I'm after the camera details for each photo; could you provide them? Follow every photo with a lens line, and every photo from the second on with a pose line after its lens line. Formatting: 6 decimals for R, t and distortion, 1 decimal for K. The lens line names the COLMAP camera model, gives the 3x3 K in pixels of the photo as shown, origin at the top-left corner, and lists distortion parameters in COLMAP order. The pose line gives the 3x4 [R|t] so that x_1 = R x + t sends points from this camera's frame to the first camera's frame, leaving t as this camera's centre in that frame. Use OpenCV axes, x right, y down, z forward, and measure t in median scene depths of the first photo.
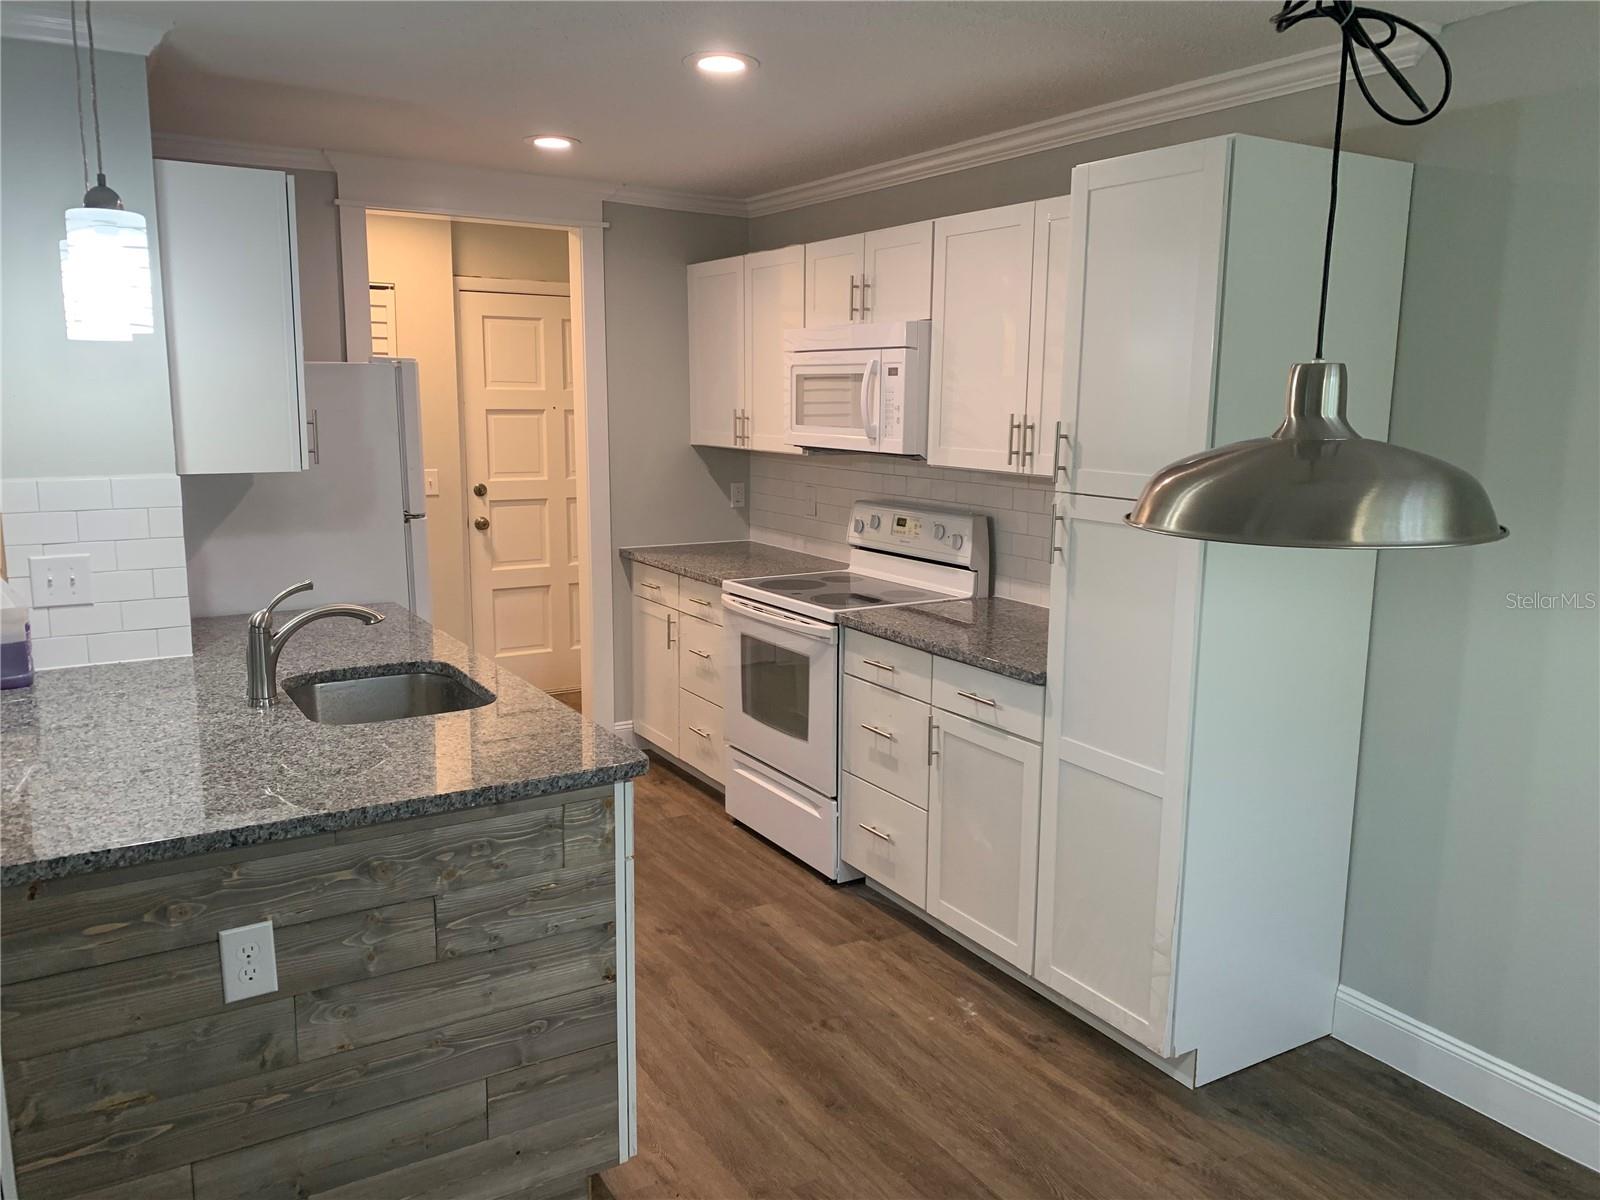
lens RADIAL K [[1215.0, 0, 785.4], [0, 1215.0, 602.8], [0, 0, 1]] dist [0.034326, -0.064435]
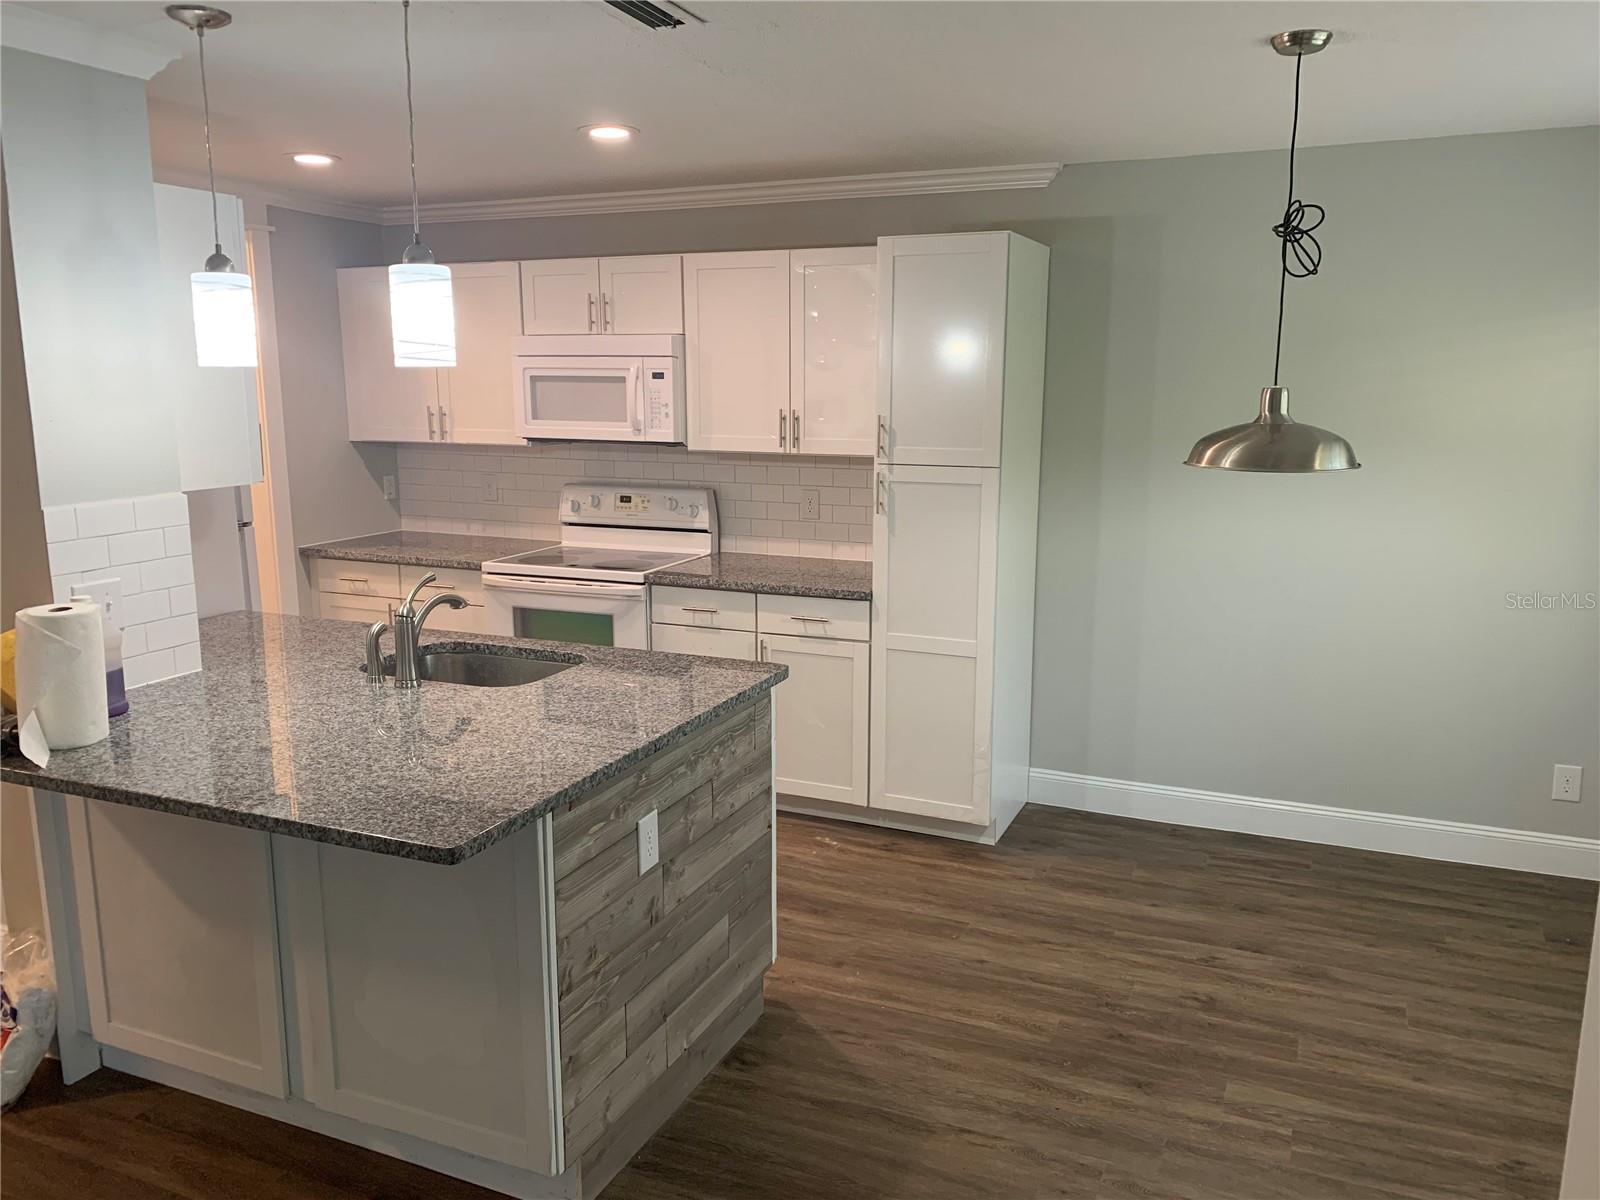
lens RADIAL K [[1215.0, 0, 804.4], [0, 1215.0, 614.8], [0, 0, 1]] dist [0.034326, -0.064435]
pose [[0.815073, -0.122816, 0.566192, -0.605228], [0.106998, 0.992372, 0.061230, -0.009894], [-0.569393, 0.010674, 0.821996, -0.117242]]
